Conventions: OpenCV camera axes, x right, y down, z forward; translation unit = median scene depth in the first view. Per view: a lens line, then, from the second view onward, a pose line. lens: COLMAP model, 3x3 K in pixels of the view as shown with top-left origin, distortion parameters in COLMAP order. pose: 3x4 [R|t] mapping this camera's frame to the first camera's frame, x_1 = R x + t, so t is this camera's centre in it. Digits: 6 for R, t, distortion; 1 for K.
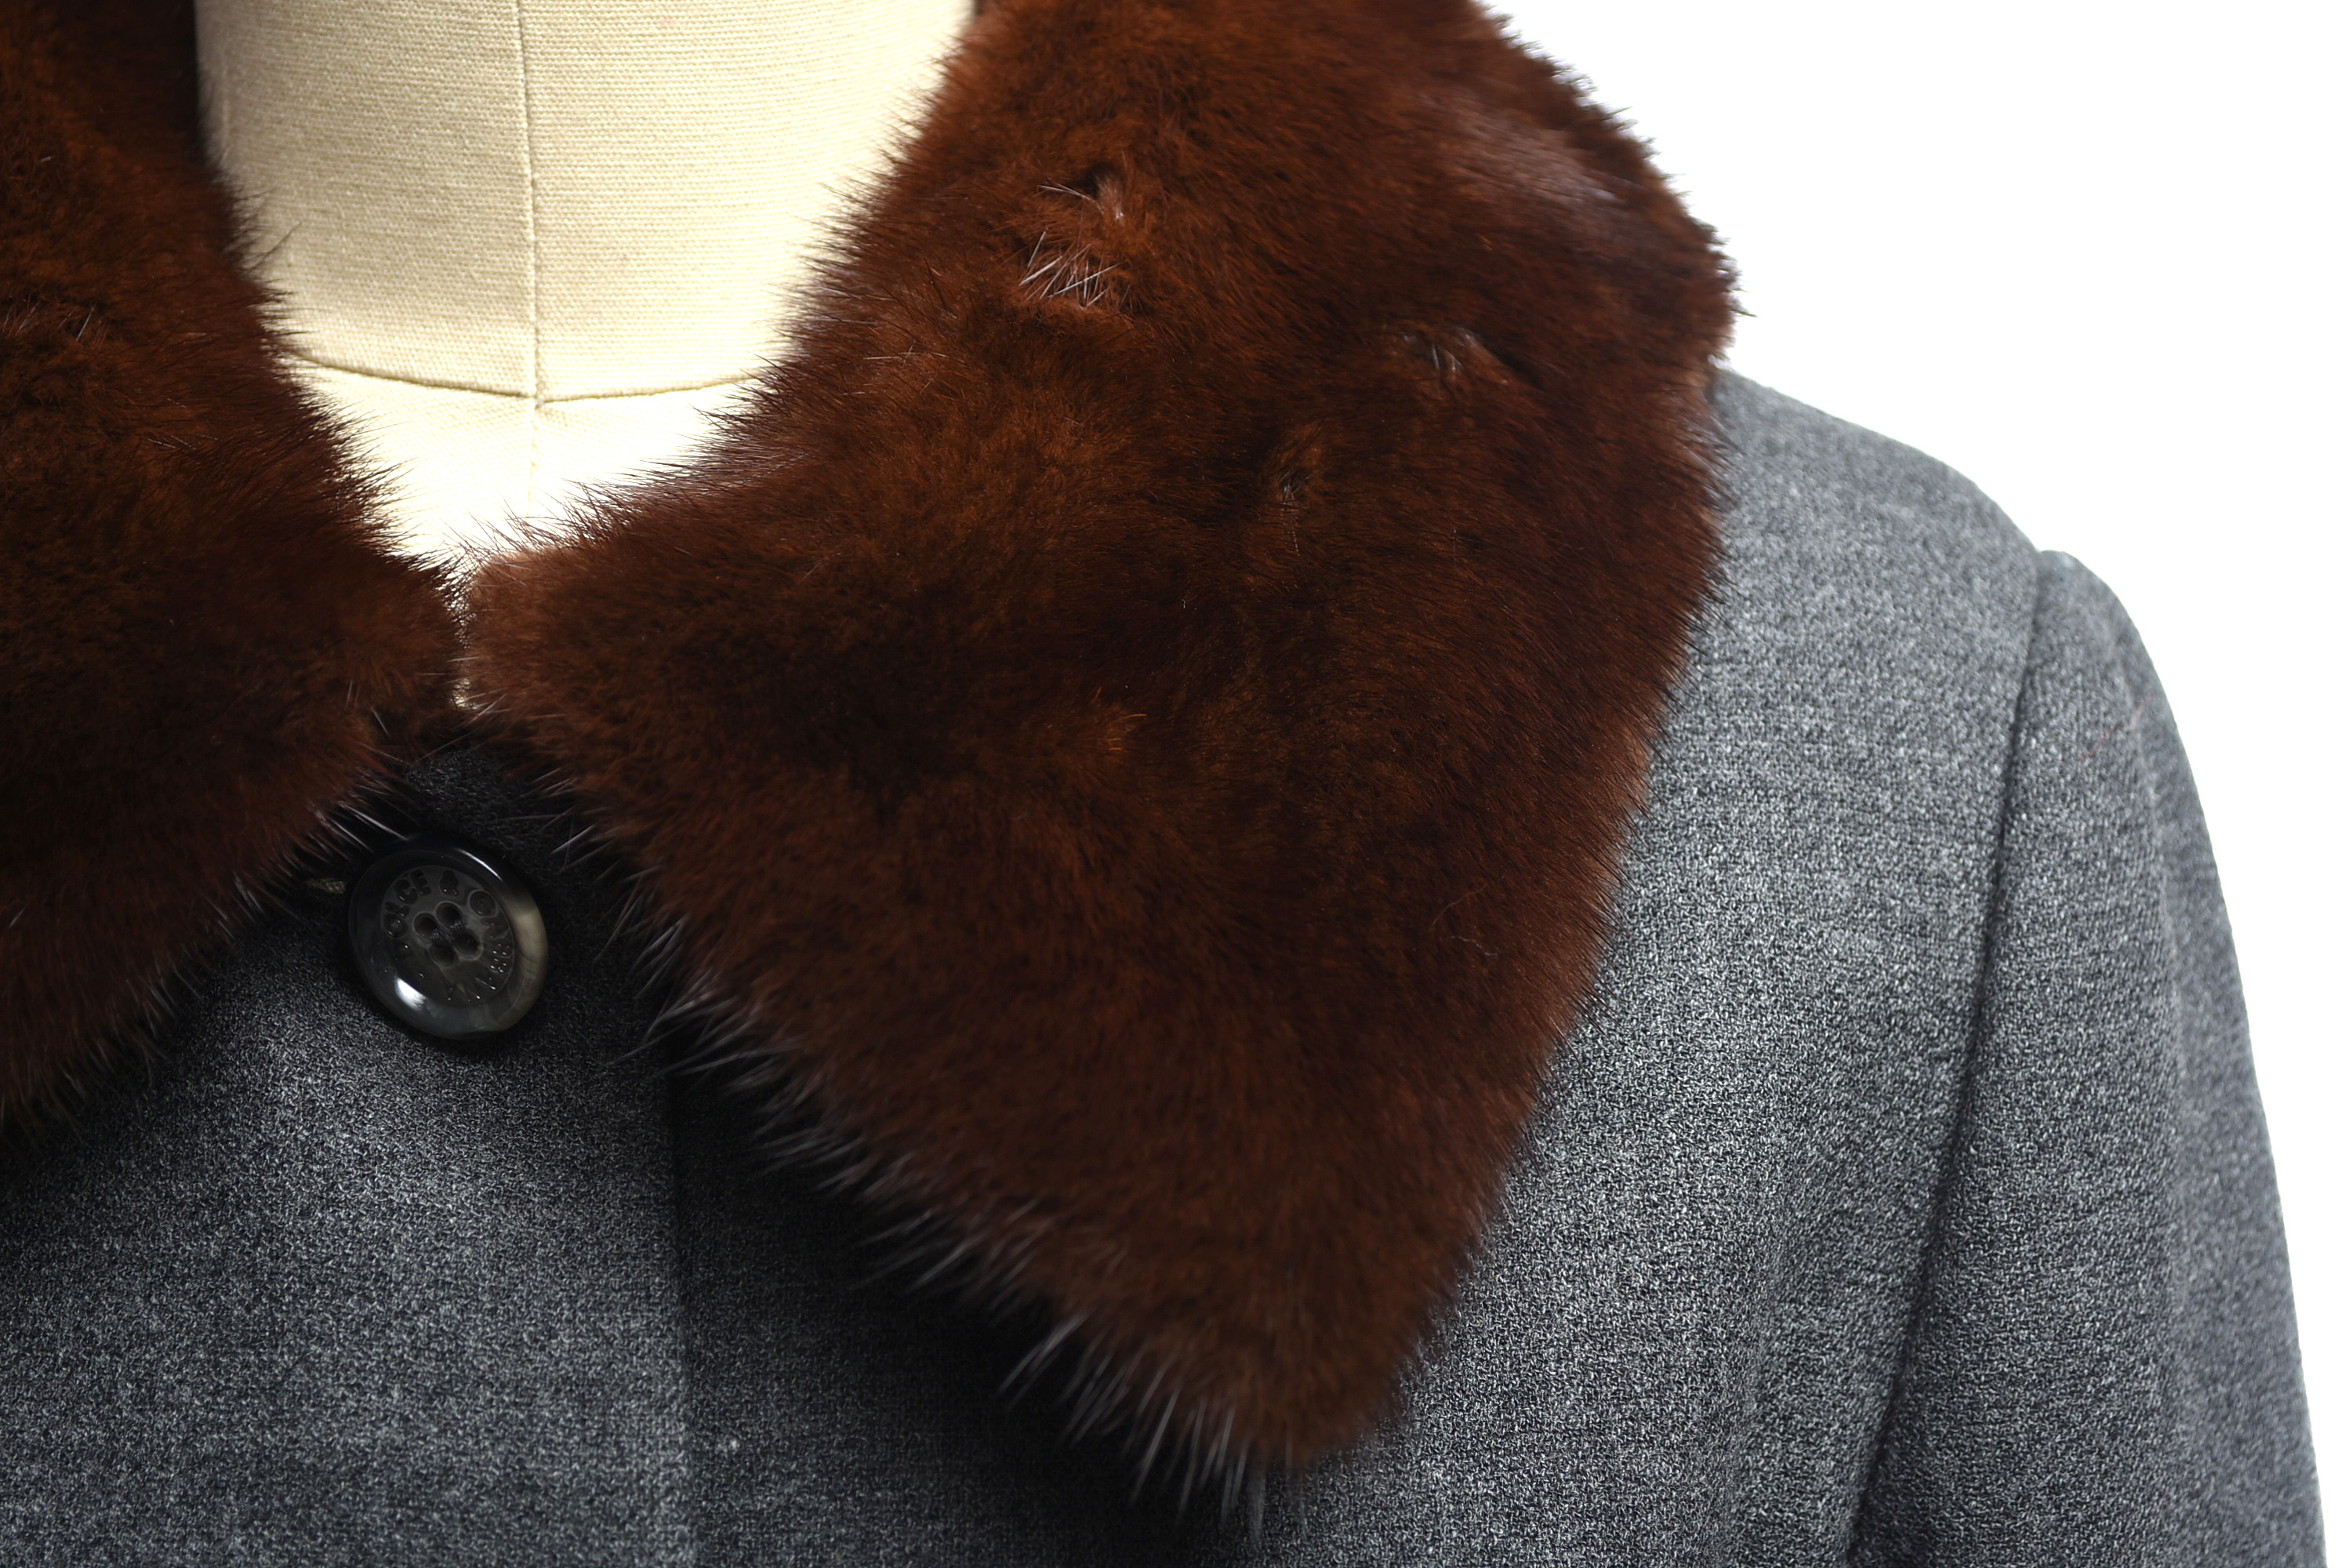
lens RADIAL K [[4460.7, 0, 1180.4], [0, 4460.7, 793.0], [0, 0, 1]] dist [-0.021448, 0.000000]
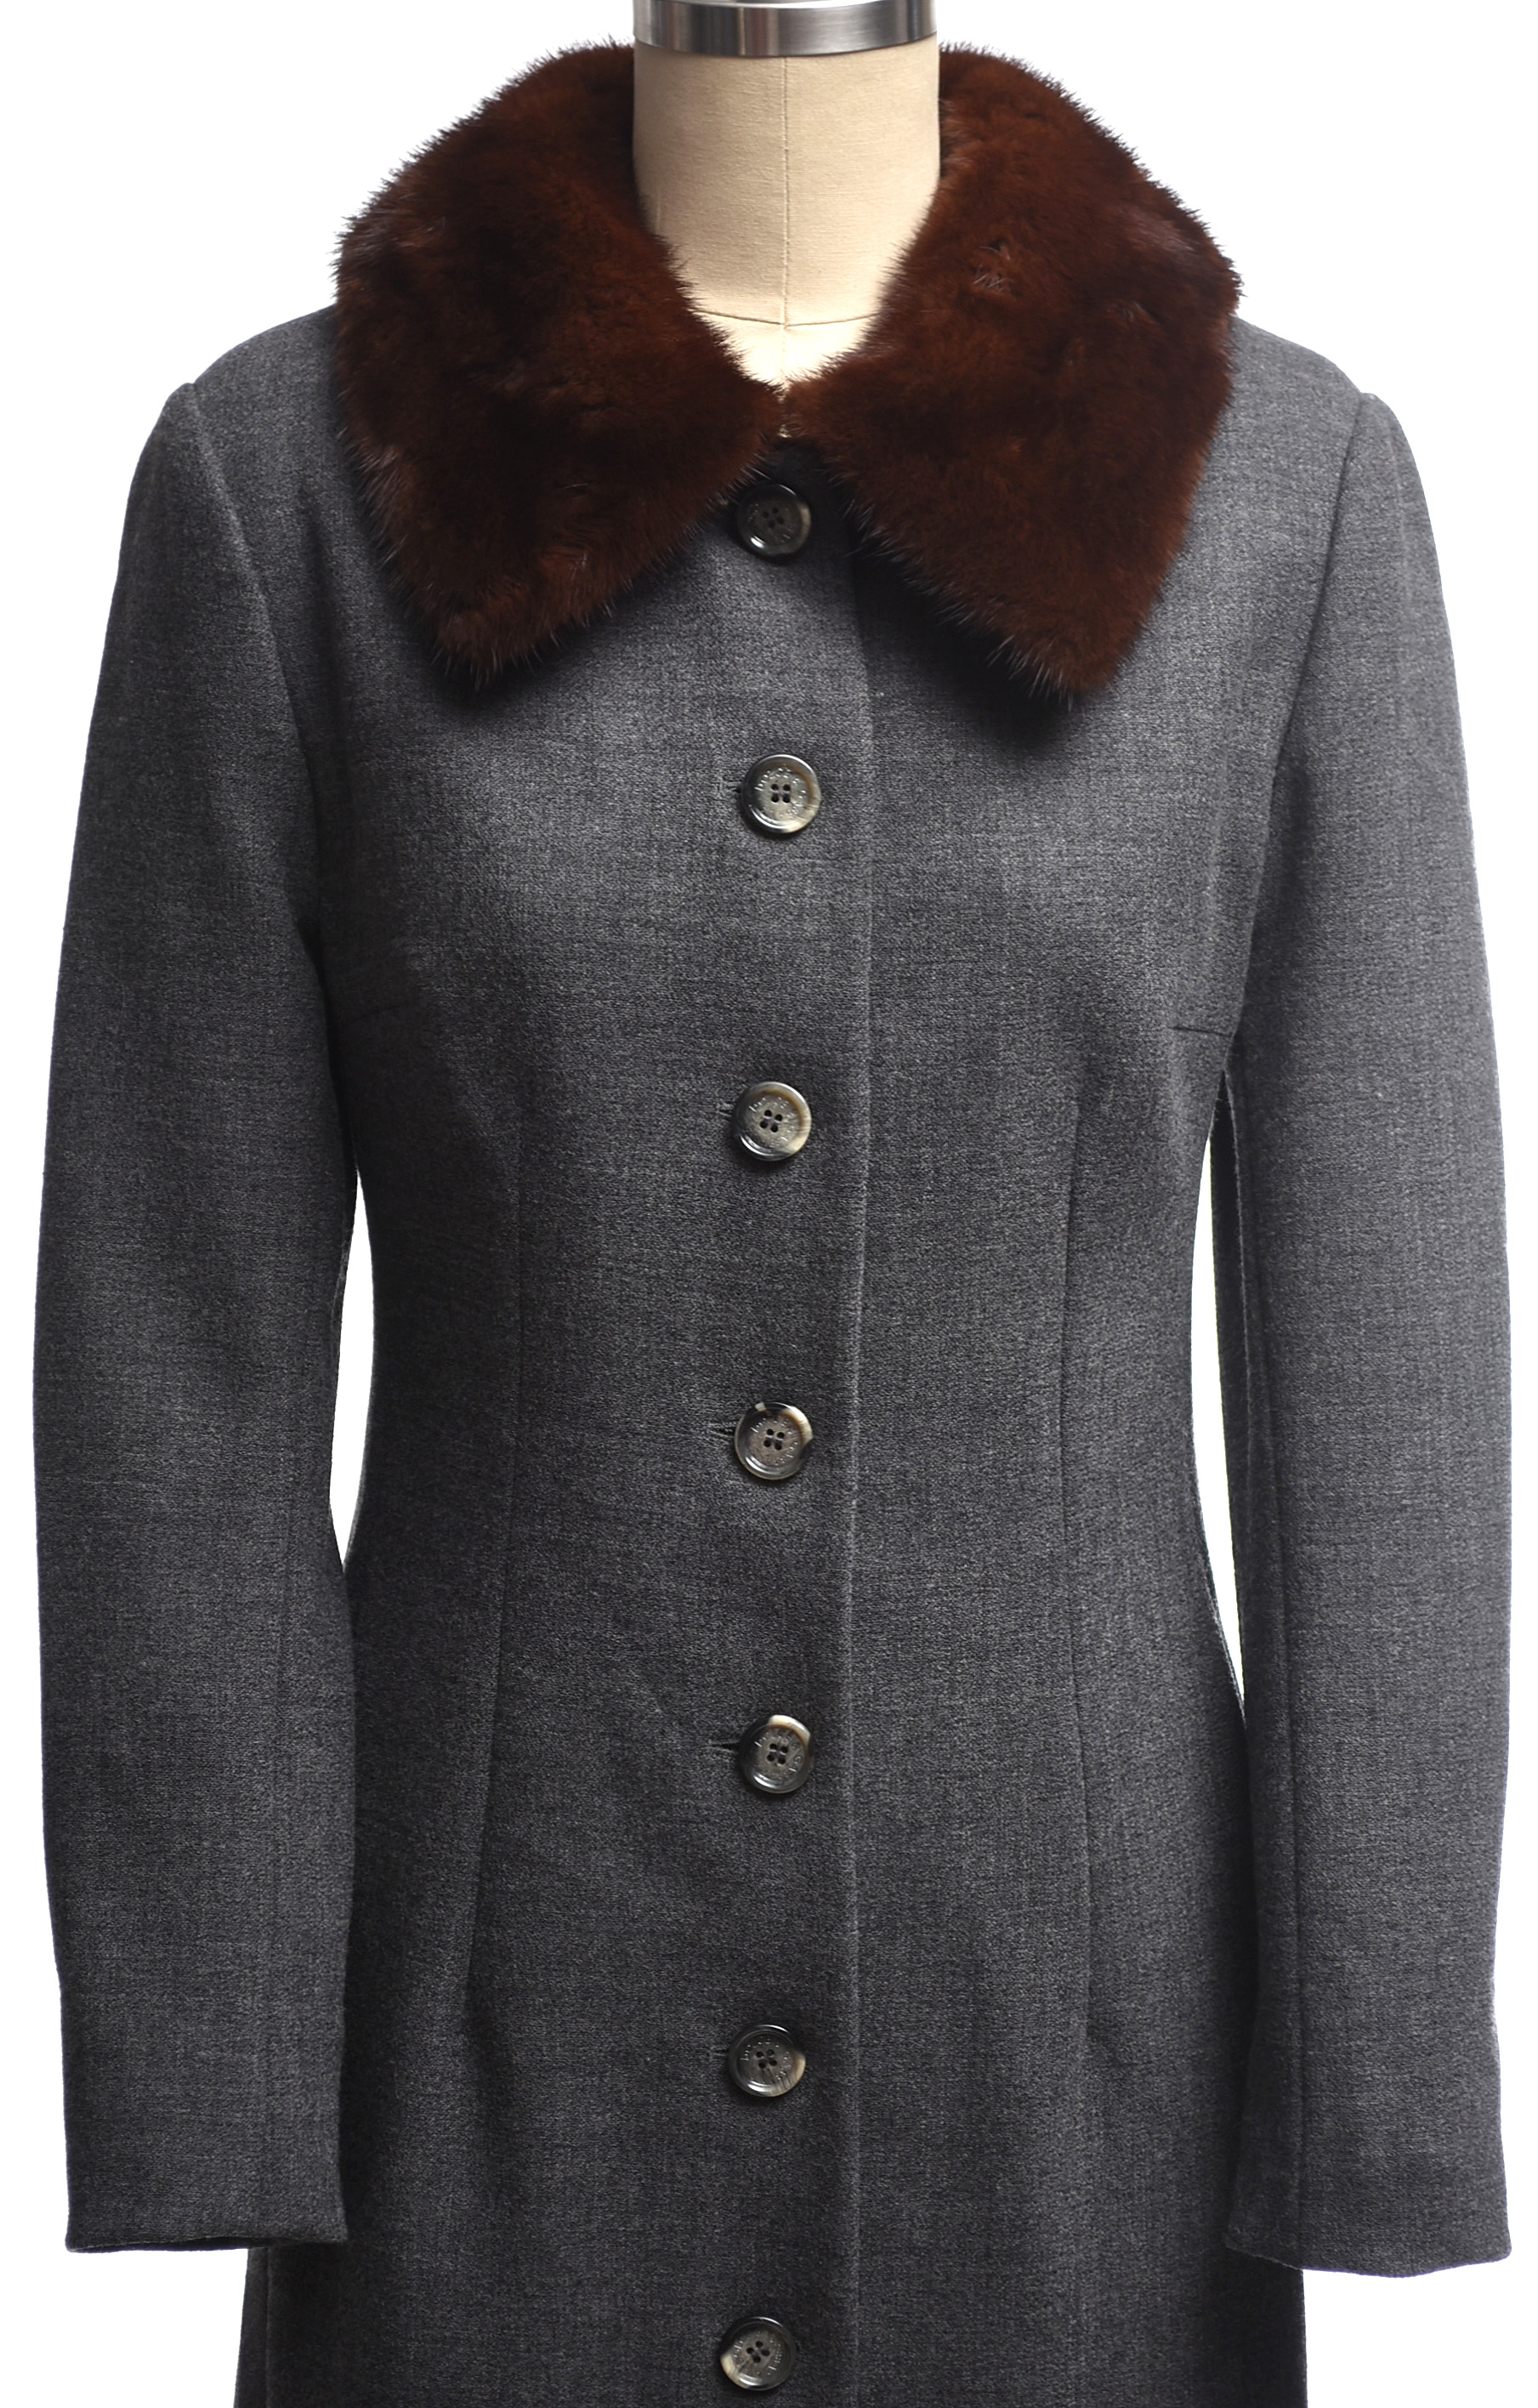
lens RADIAL K [[5648.5, 0, 763.3], [0, 5648.5, 1197.8], [0, 0, 1]] dist [-0.041350, 0.000000]
pose [[0.999572, 0.005601, 0.028697, -0.254421], [-0.007410, 0.997967, 0.063305, 0.219298], [-0.028284, -0.063490, 0.997582, -2.401857]]
